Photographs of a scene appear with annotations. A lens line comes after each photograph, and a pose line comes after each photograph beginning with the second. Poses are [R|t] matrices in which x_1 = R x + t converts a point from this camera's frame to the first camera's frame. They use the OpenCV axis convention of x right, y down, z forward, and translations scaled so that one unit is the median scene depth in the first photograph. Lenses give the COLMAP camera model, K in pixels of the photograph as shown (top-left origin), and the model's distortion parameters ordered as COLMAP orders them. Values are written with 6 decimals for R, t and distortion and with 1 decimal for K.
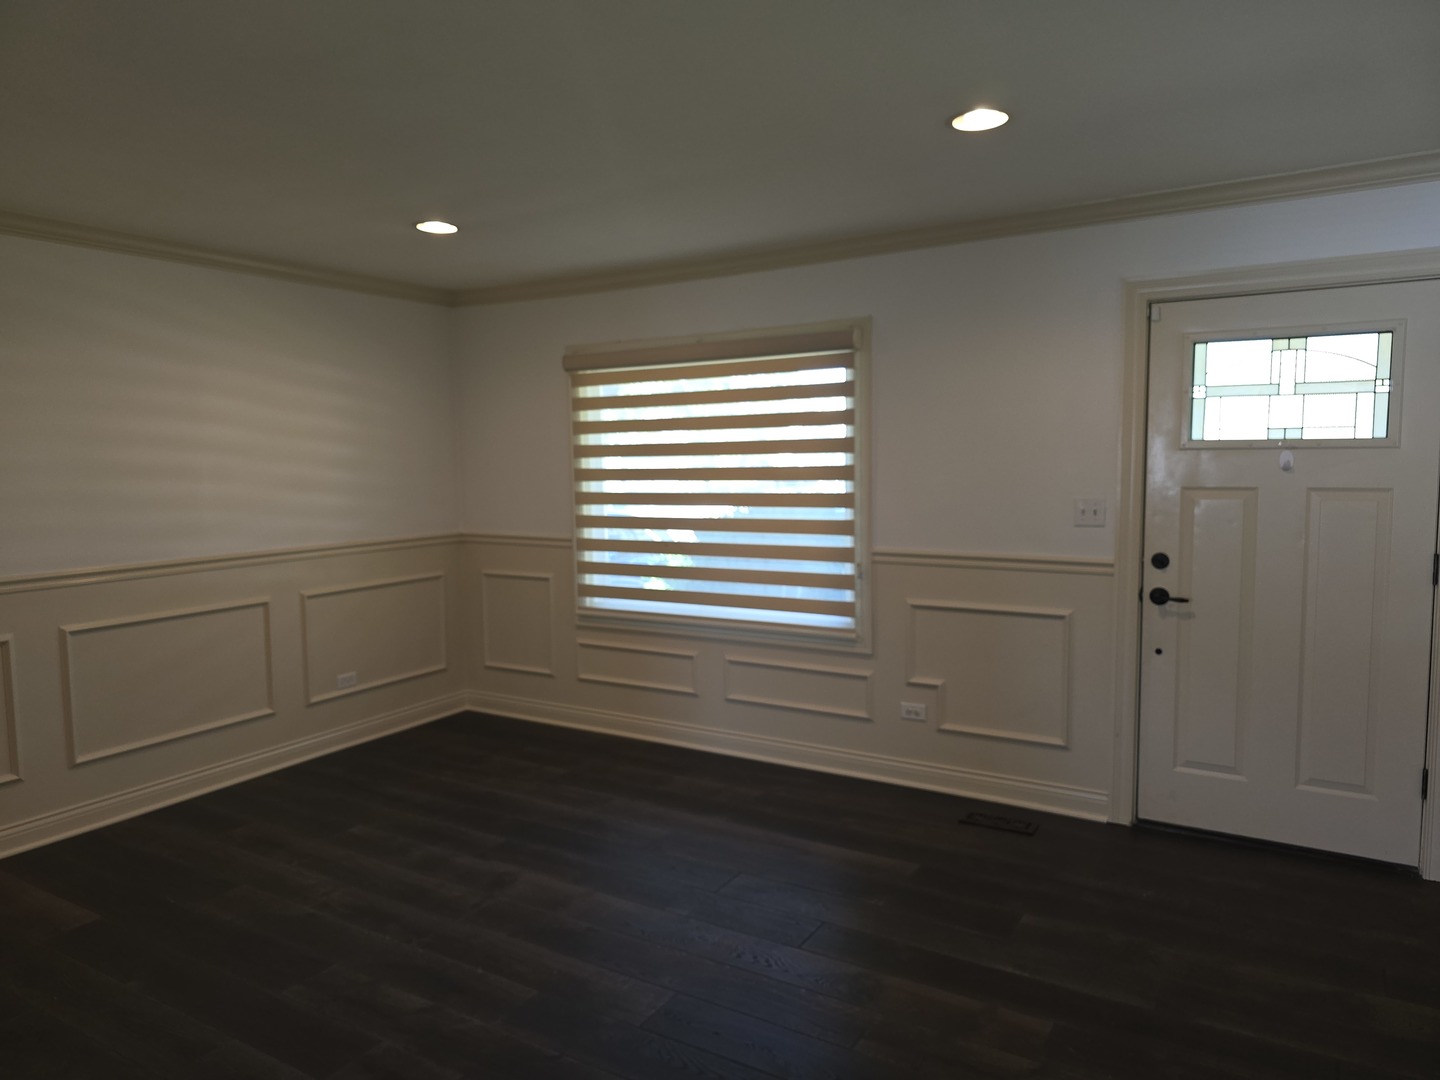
lens RADIAL K [[980.8, 0, 720.0], [0, 980.8, 540.0], [0, 0, 1]] dist [0.072779, -0.085615]
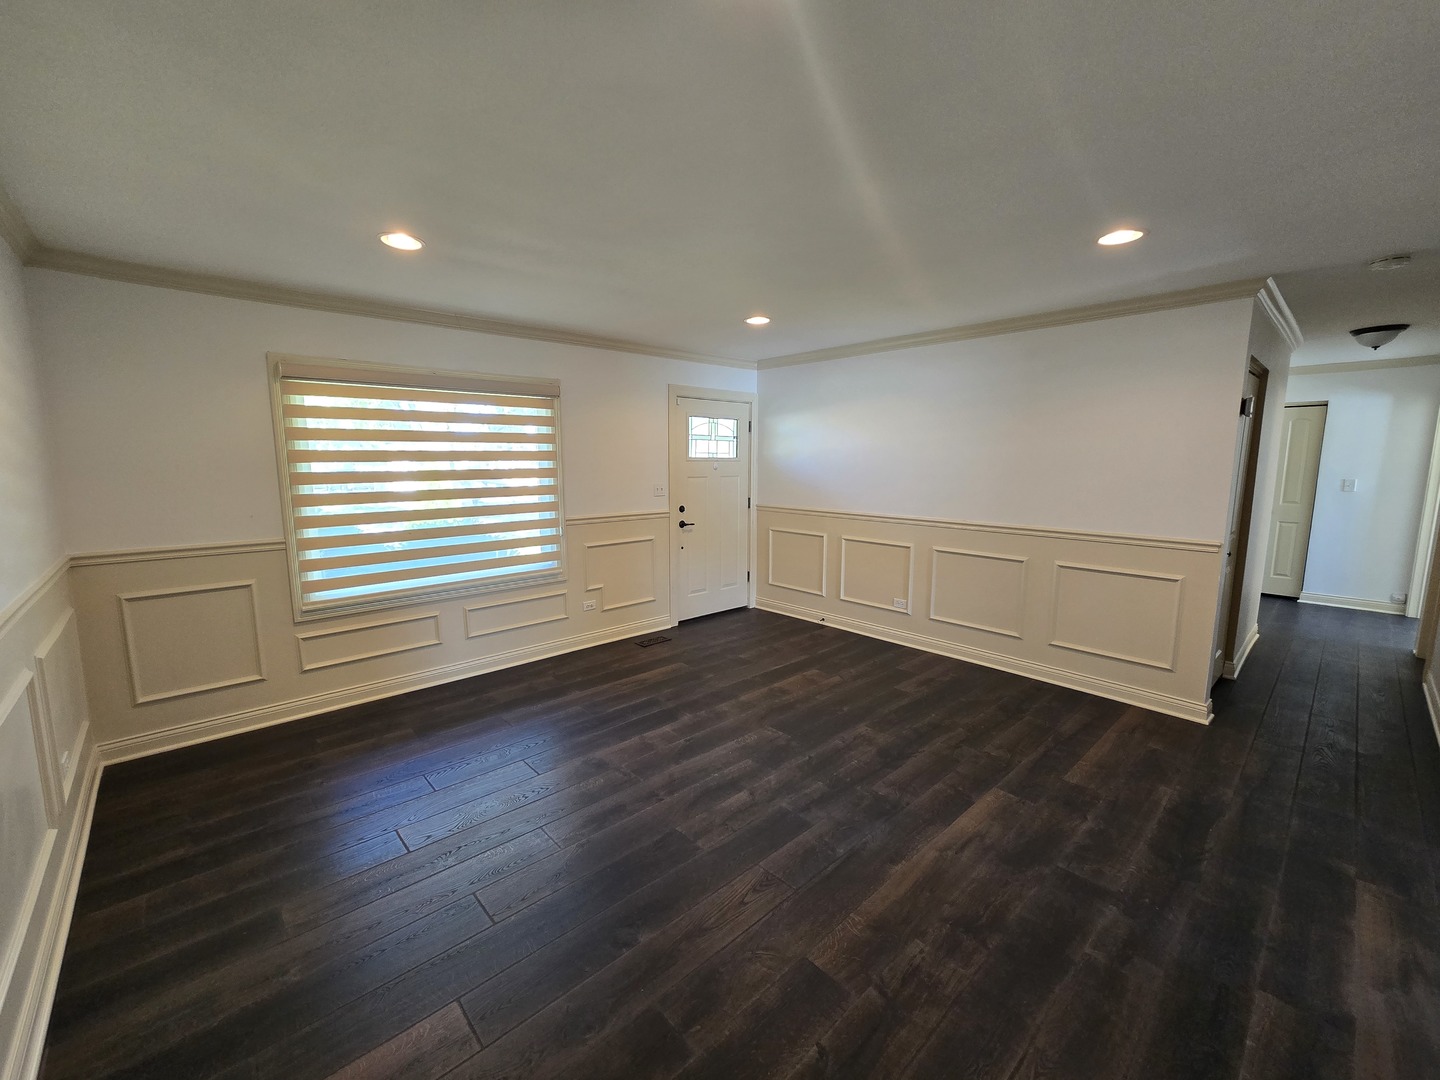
lens RADIAL K [[578.8, 0, 720.0], [0, 578.8, 540.0], [0, 0, 1]] dist [-0.002102, -0.000170]
pose [[0.273601, -0.118867, 0.954470, -0.731404], [0.082632, 0.991570, 0.099800, -0.030486], [-0.958287, 0.051565, 0.281117, 0.465885]]
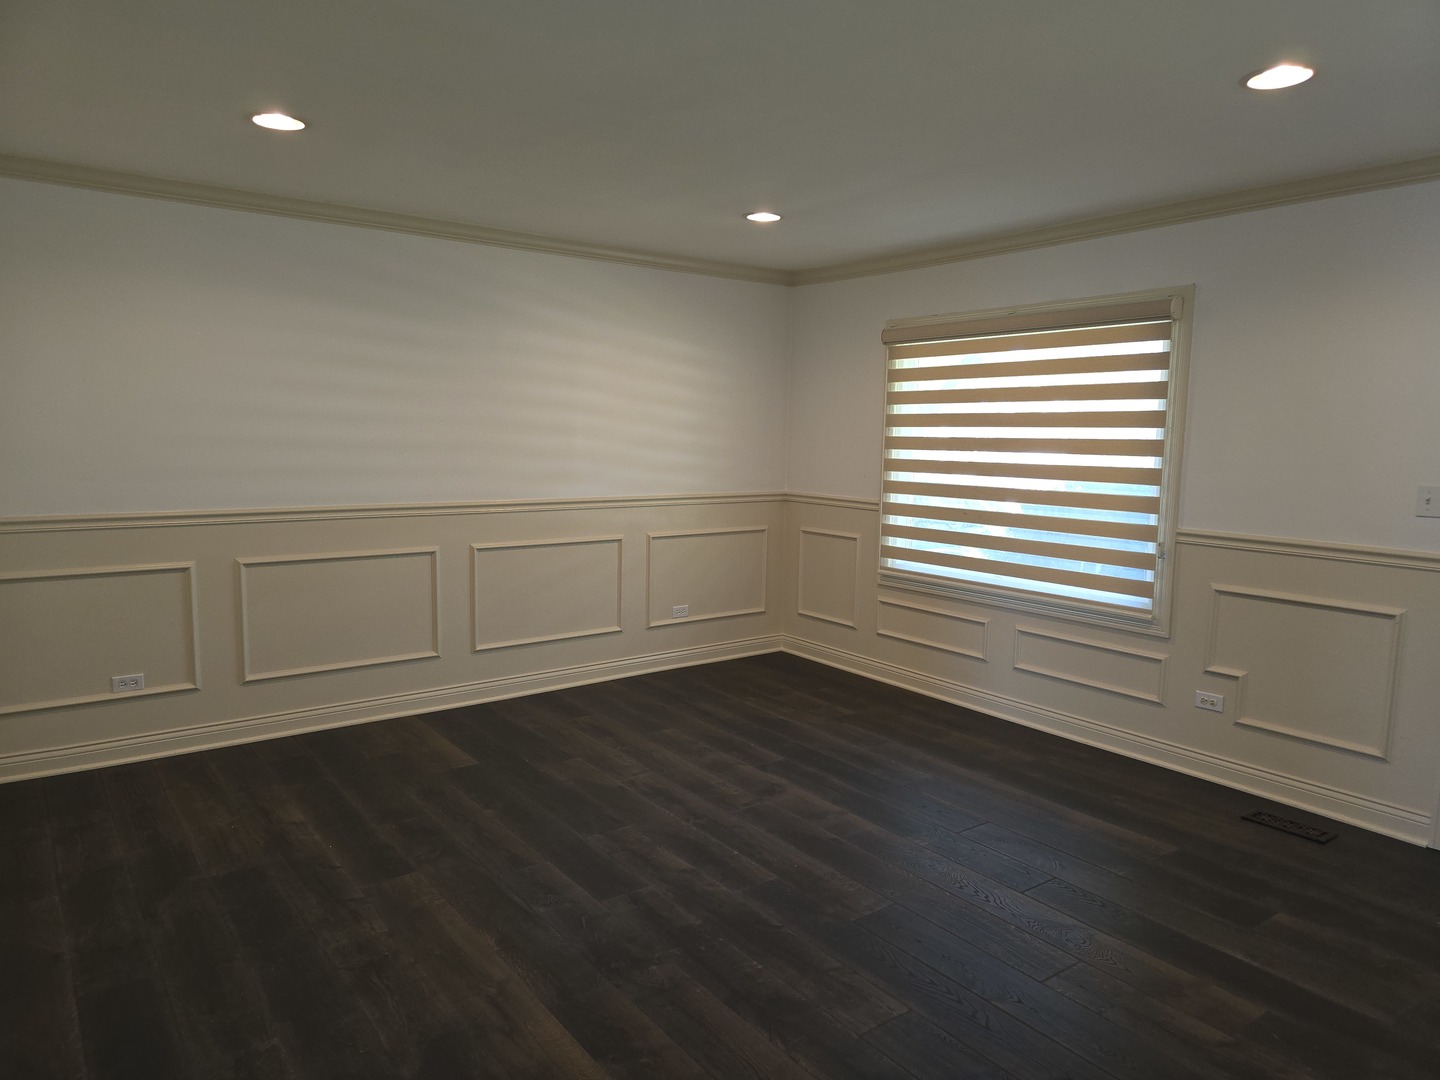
lens RADIAL K [[965.5, 0, 722.0], [0, 965.5, 554.9], [0, 0, 1]] dist [0.071559, -0.055940]
pose [[0.929417, 0.077705, -0.360757, 0.089184], [-0.061318, 0.996508, 0.056668, 0.007633], [0.363900, -0.030548, 0.930937, -0.054955]]
